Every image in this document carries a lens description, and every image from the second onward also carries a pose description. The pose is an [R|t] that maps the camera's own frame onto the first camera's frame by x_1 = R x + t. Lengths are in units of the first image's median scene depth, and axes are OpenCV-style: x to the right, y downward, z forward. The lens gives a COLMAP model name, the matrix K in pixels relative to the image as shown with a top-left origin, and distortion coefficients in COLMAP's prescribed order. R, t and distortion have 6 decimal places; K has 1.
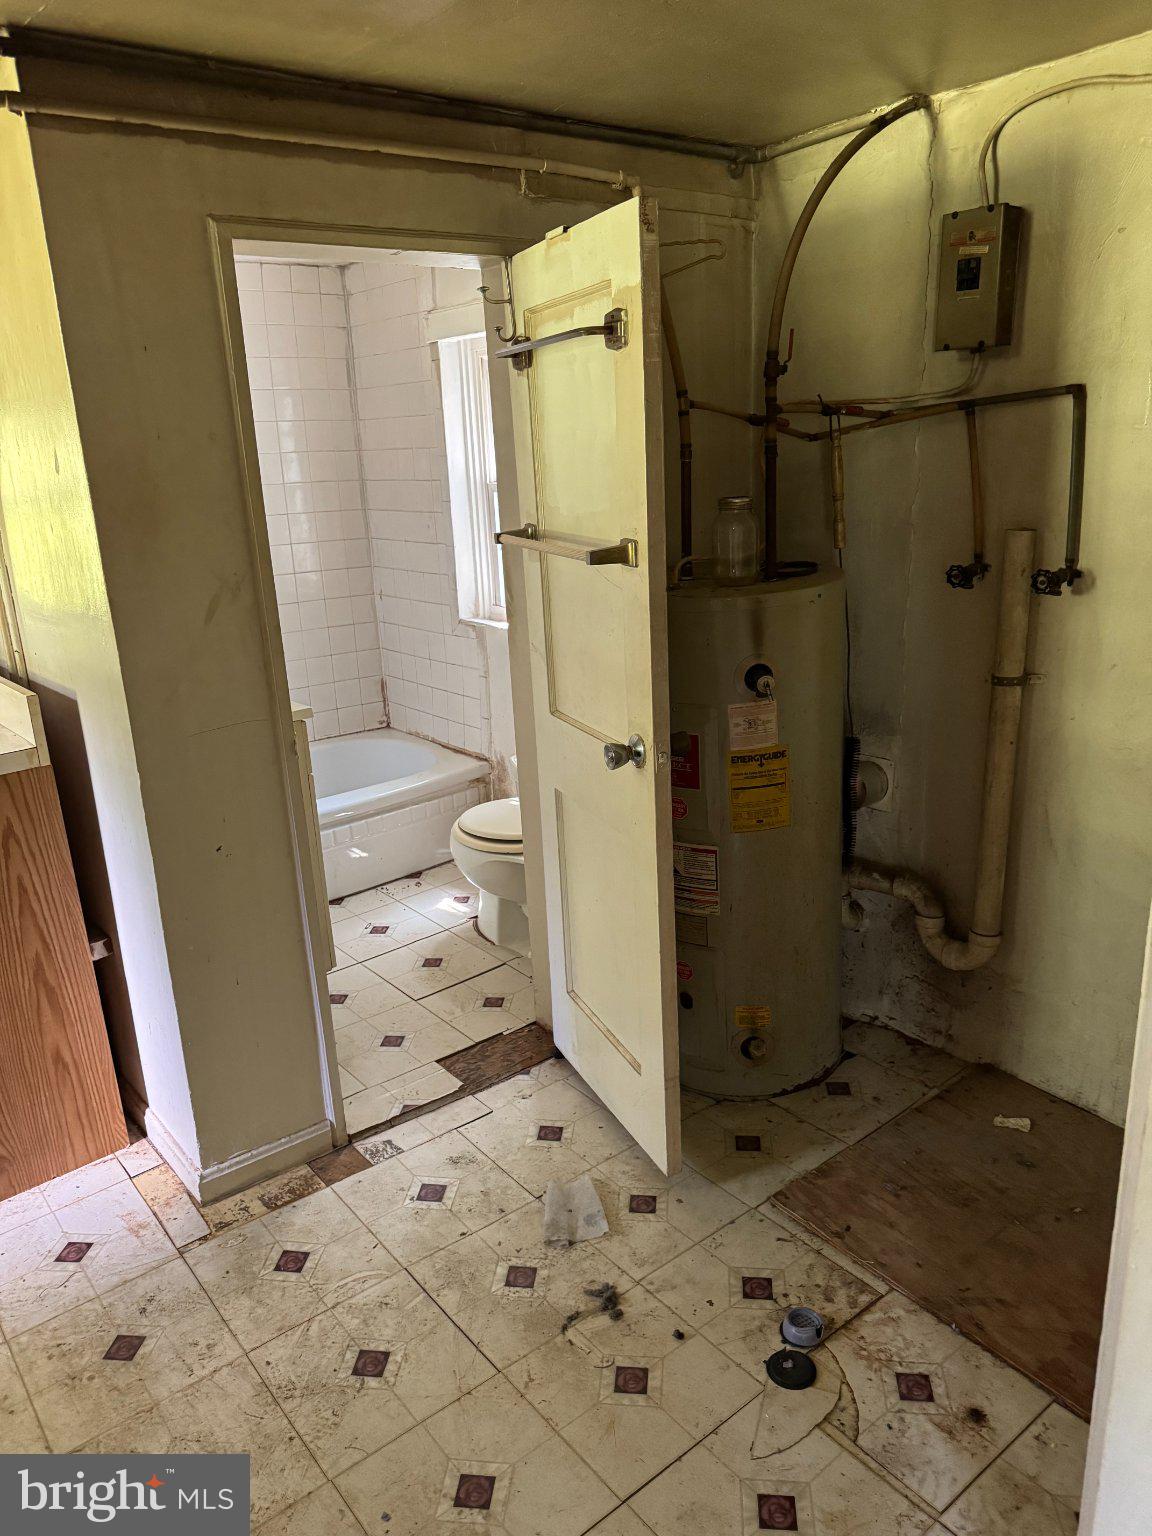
lens RADIAL K [[1082.5, 0, 572.4], [0, 1082.5, 764.2], [0, 0, 1]] dist [0.006924, -0.006998]
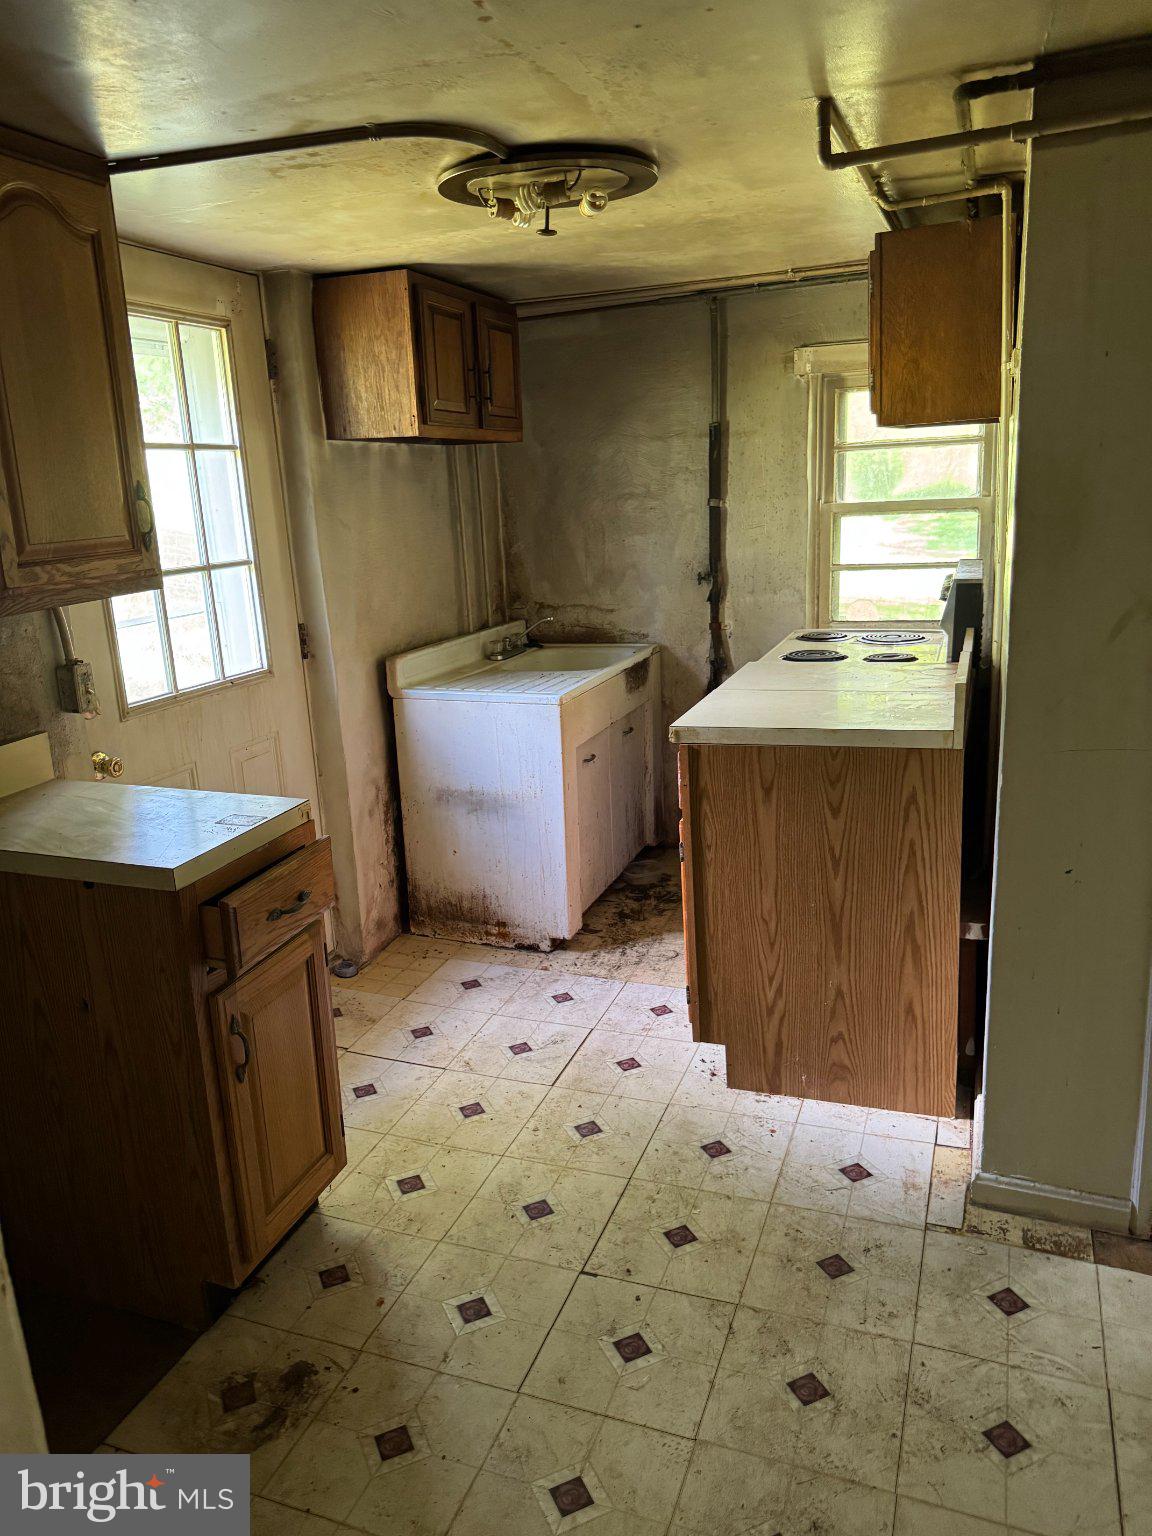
lens RADIAL K [[1082.5, 0, 570.6], [0, 1082.5, 769.6], [0, 0, 1]] dist [0.006924, -0.006998]
pose [[0.510342, 0.235736, -0.827030, 0.228755], [-0.217839, 0.965767, 0.140858, -0.049641], [0.831924, 0.108274, 0.544224, 0.099662]]
